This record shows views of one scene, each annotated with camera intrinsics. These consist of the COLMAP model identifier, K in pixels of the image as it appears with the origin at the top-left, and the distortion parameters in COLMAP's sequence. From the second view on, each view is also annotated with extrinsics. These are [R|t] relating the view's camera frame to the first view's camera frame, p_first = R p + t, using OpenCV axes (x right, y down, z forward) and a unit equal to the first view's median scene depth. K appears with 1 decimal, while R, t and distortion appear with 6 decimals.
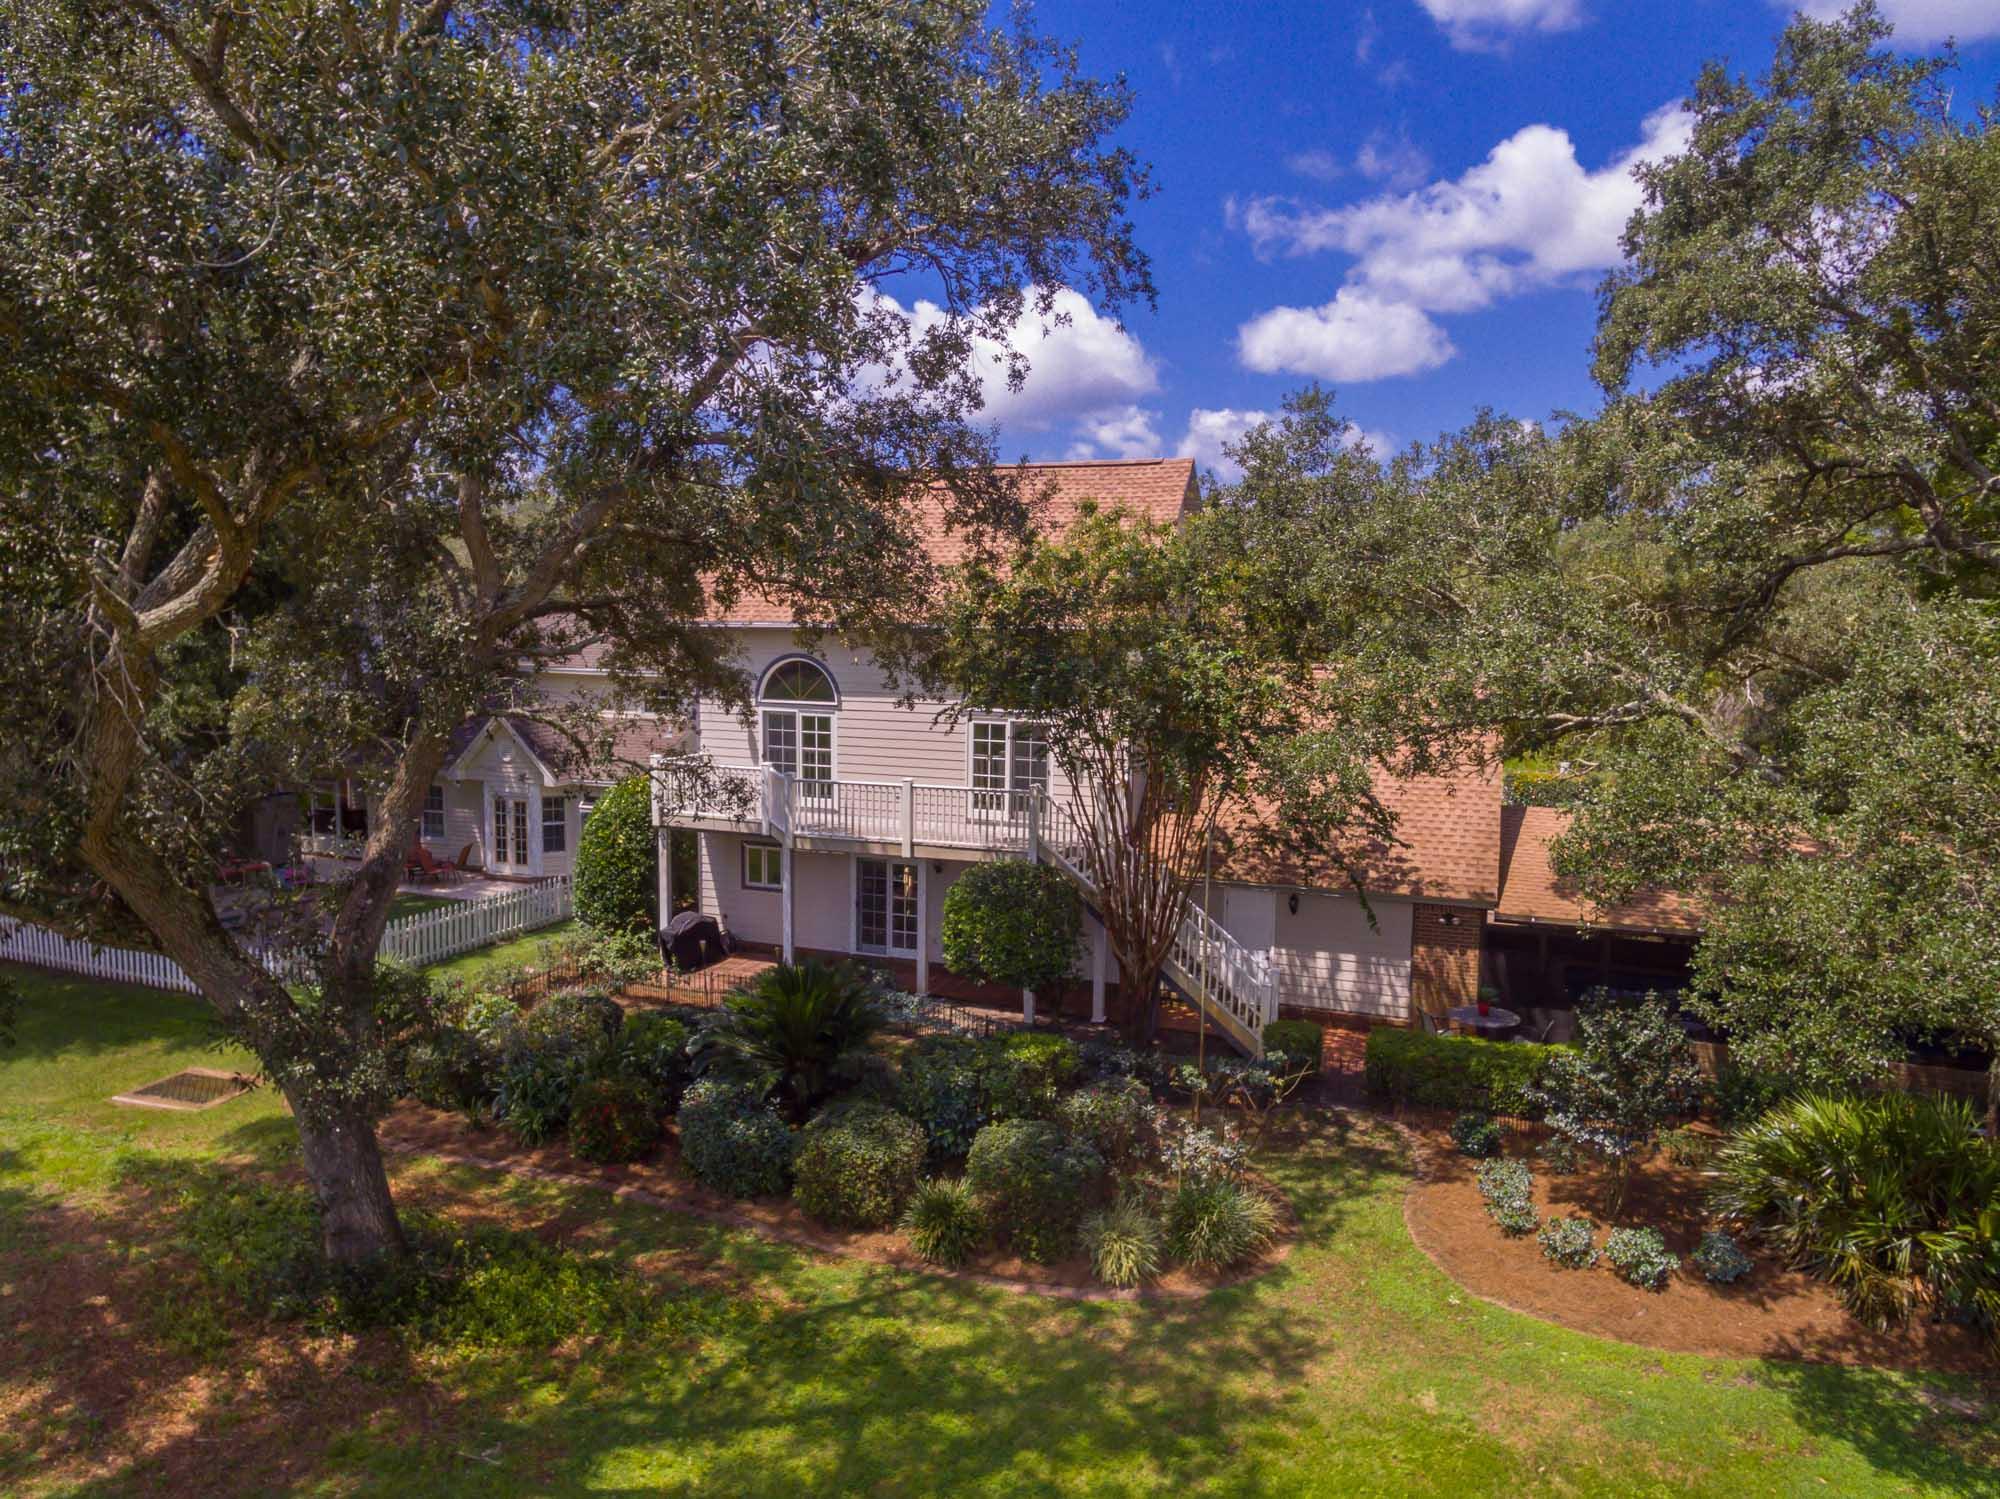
lens RADIAL K [[1301.7, 0, 998.2], [0, 1301.7, 774.8], [0, 0, 1]] dist [0.058285, -0.065151]
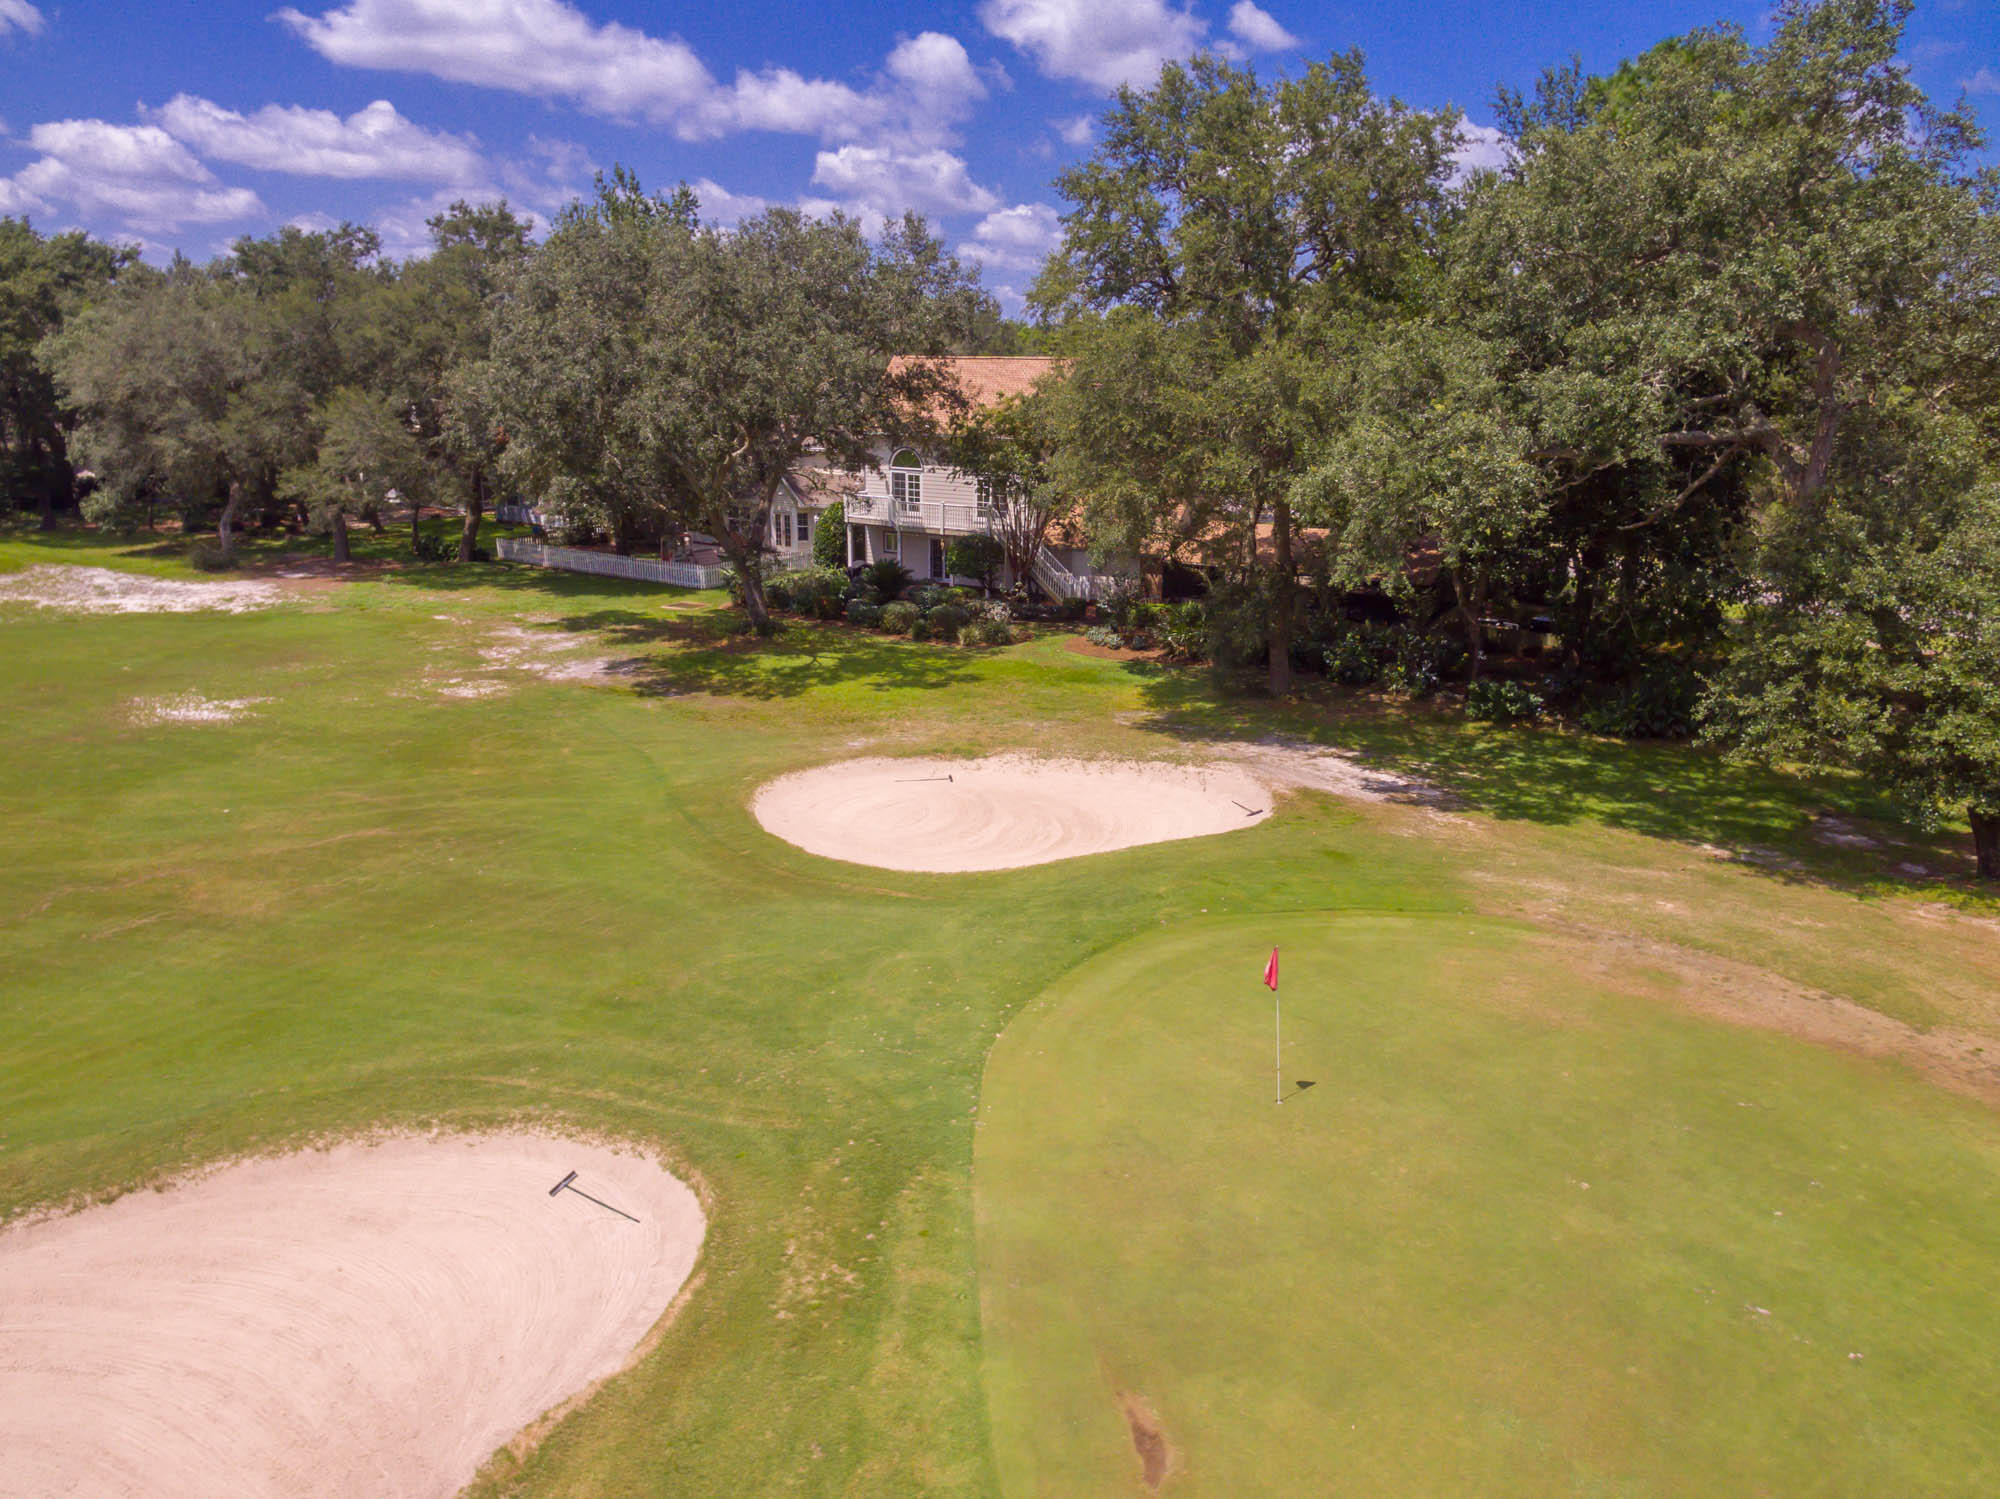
lens RADIAL K [[1274.5, 0, 1003.1], [0, 1274.5, 776.6], [0, 0, 1]] dist [0.044996, -0.064658]
pose [[0.986471, 0.044107, -0.157892, 0.395065], [-0.012295, 0.980319, 0.197037, 0.030310], [0.163475, -0.192430, 0.967598, -1.251388]]
